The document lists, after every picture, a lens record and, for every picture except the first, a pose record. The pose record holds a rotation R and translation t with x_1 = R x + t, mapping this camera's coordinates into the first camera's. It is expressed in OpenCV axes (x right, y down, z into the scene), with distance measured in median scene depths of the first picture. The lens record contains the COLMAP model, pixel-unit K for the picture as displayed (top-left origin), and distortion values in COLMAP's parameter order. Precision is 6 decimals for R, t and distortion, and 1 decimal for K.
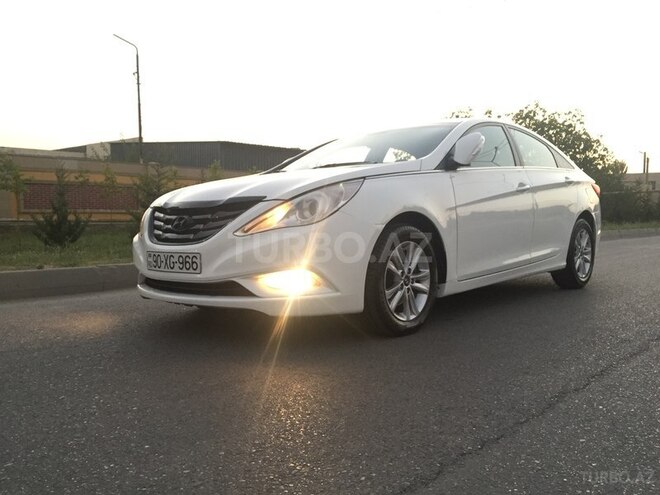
lens RADIAL K [[566.0, 0, 330.0], [0, 566.0, 247.5], [0, 0, 1]] dist [0.091638, -0.120598]
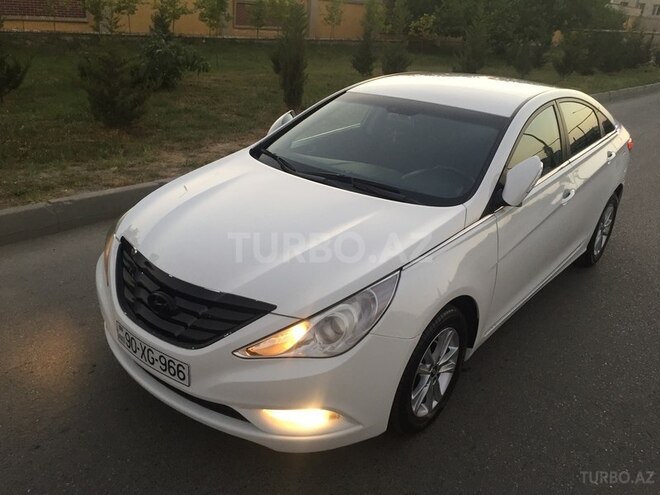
lens RADIAL K [[566.0, 0, 330.0], [0, 566.0, 247.5], [0, 0, 1]] dist [0.091638, -0.120598]
pose [[0.995213, 0.059077, 0.077858, -0.103315], [-0.081852, 0.939123, 0.333690, -0.418248], [-0.053404, -0.338465, 0.939462, 0.297997]]
